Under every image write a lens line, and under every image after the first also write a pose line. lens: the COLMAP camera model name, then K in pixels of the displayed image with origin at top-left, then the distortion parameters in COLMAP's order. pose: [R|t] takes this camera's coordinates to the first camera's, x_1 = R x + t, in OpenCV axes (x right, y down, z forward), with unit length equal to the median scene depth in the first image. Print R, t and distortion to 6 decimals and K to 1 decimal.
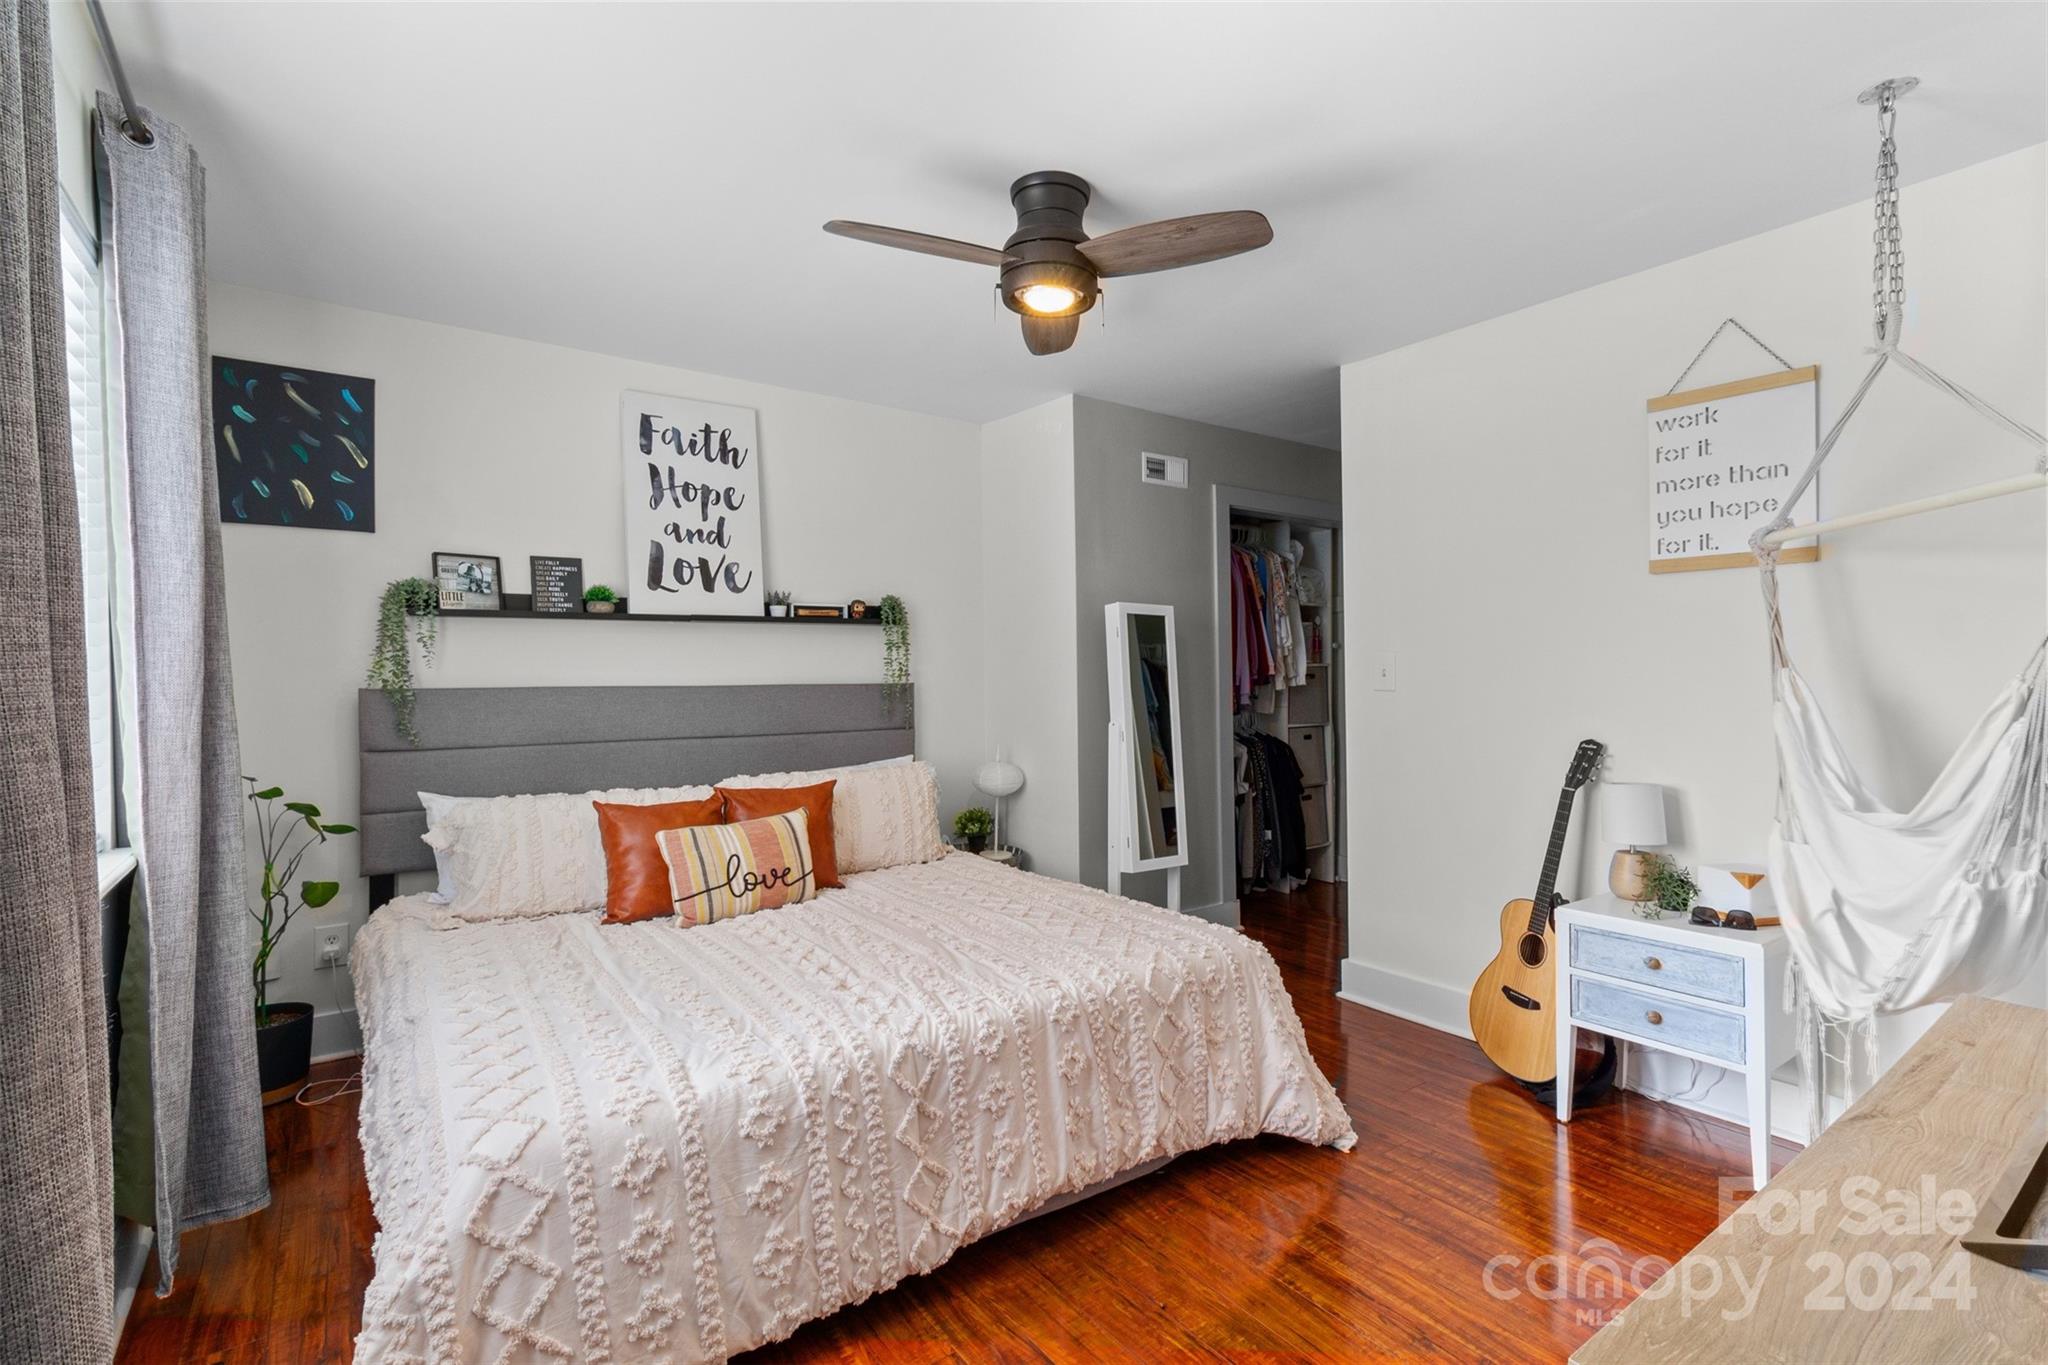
lens RADIAL K [[960.0, 0, 1026.1], [0, 960.0, 644.5], [0, 0, 1]] dist [0.001677, 0.002199]
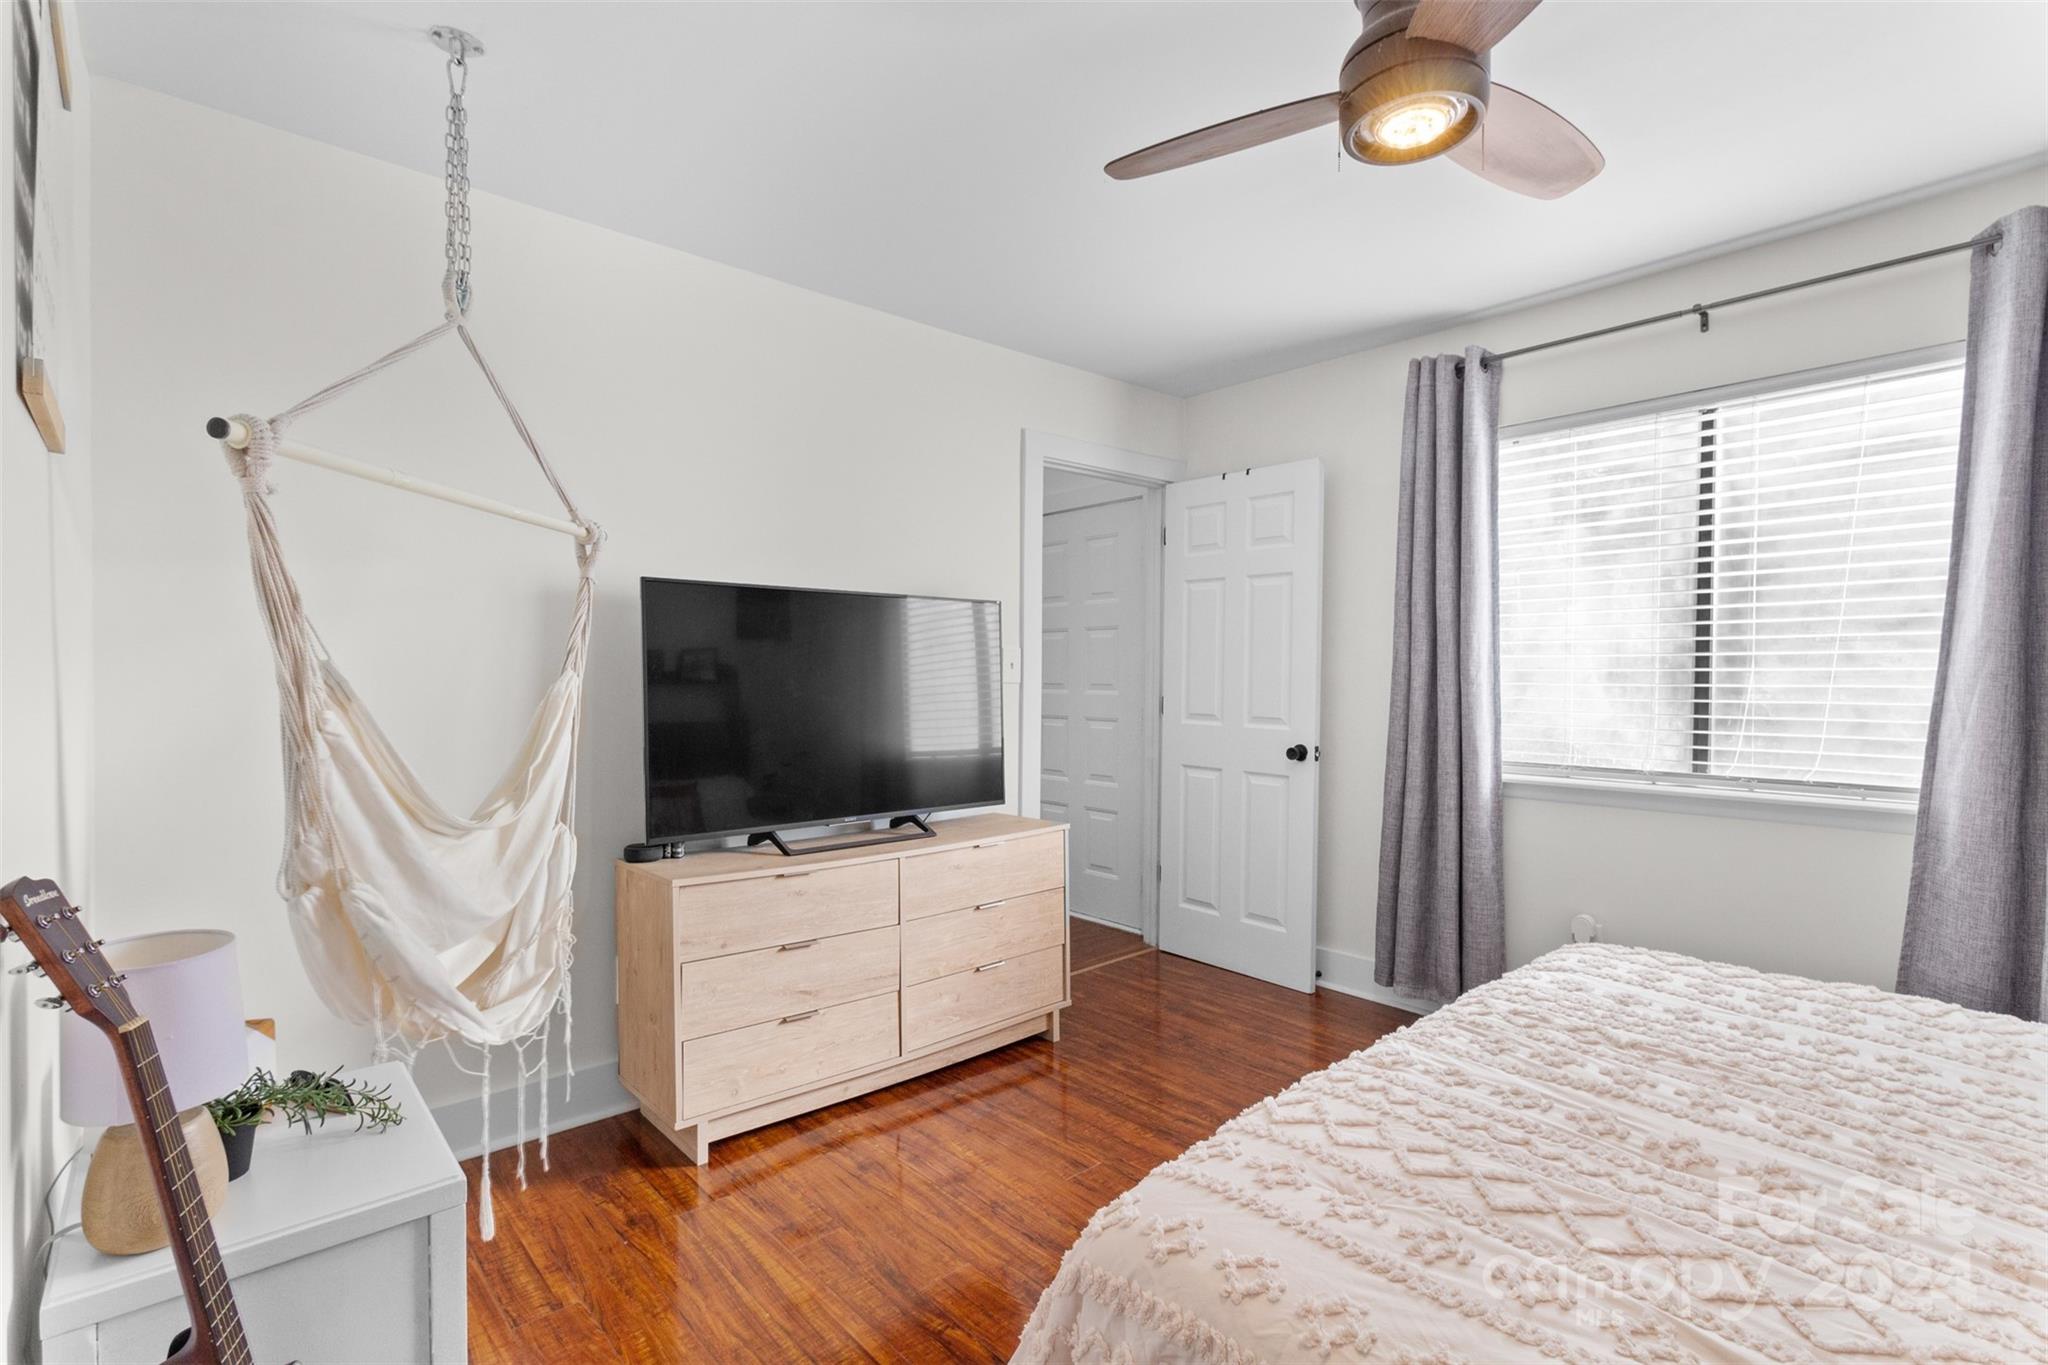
lens RADIAL K [[948.3, 0, 1038.1], [0, 948.3, 666.0], [0, 0, 1]] dist [-0.000268, 0.000151]
pose [[-0.994249, 0.001517, -0.107084, 0.269765], [0.005475, 0.999312, -0.036678, 0.037955], [0.106955, -0.037053, -0.993573, 1.212330]]
